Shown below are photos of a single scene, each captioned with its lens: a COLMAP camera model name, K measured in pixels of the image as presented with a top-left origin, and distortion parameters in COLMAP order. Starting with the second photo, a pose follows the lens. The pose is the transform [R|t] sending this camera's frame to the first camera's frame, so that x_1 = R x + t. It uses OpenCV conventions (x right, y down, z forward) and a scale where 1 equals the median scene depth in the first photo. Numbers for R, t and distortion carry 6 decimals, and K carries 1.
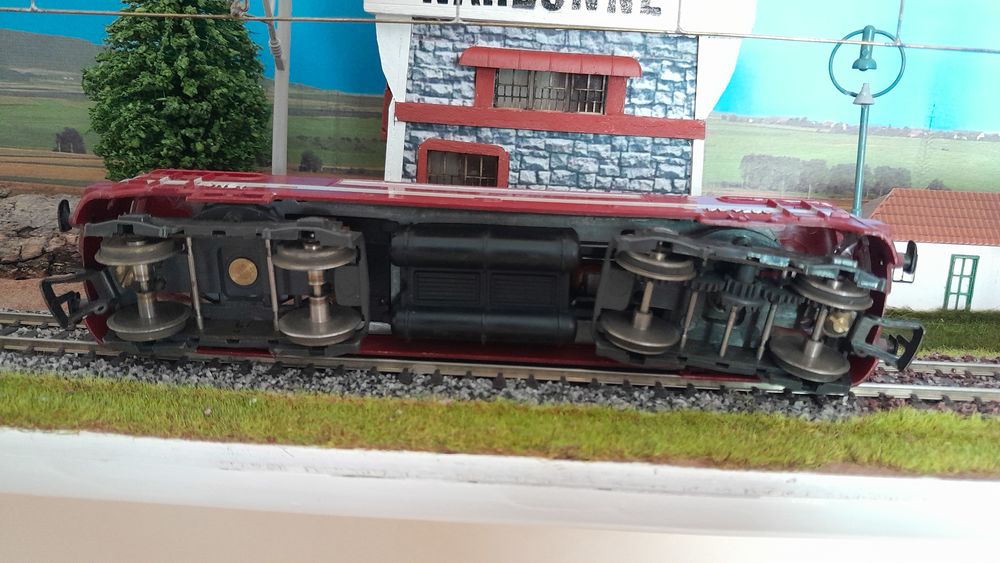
lens RADIAL K [[874.2, 0, 502.8], [0, 874.2, 285.0], [0, 0, 1]] dist [-0.015242, -0.082780]
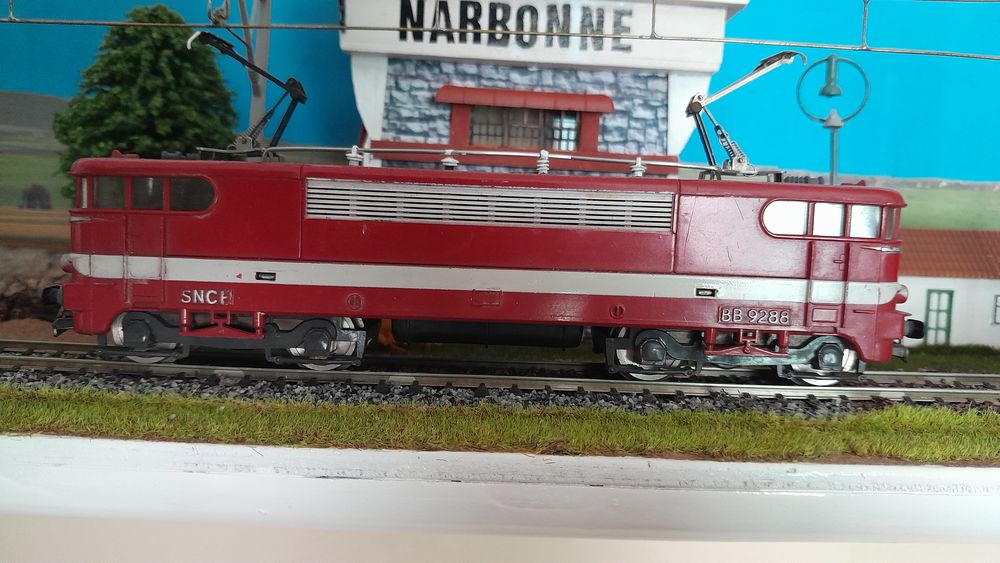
lens RADIAL K [[874.2, 0, 507.7], [0, 874.2, 278.2], [0, 0, 1]] dist [-0.015242, -0.082780]
pose [[0.998983, -0.010601, 0.043832, -0.011989], [0.016979, 0.988868, -0.147823, 0.100988], [-0.041777, 0.148417, 0.988042, 0.027045]]
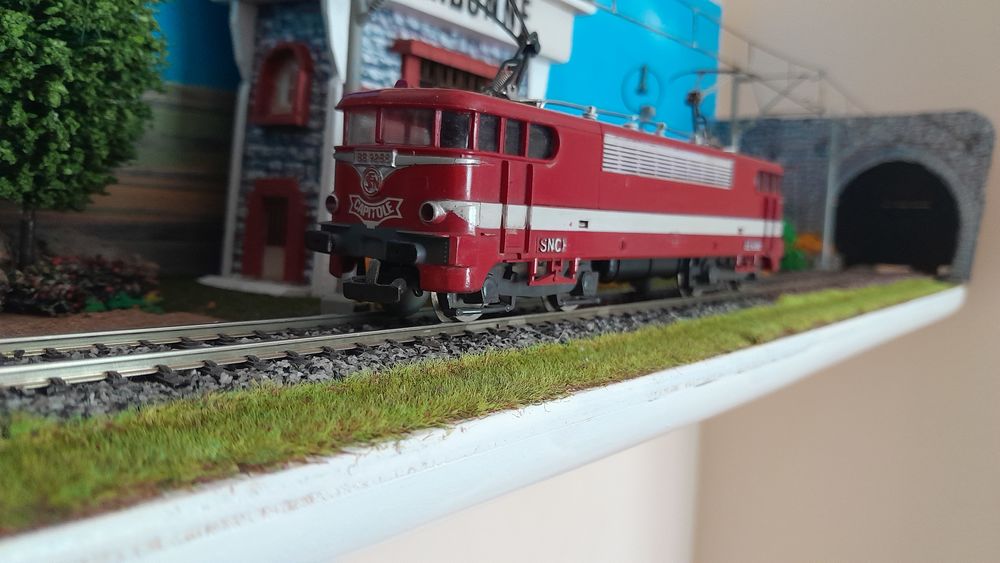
lens RADIAL K [[874.2, 0, 507.7], [0, 874.2, 278.5], [0, 0, 1]] dist [-0.015242, -0.082780]
pose [[0.559197, -0.071329, 0.825961, -0.838756], [0.146994, 0.989037, -0.014107, 0.039367], [-0.815899, 0.129299, 0.563551, 0.365158]]
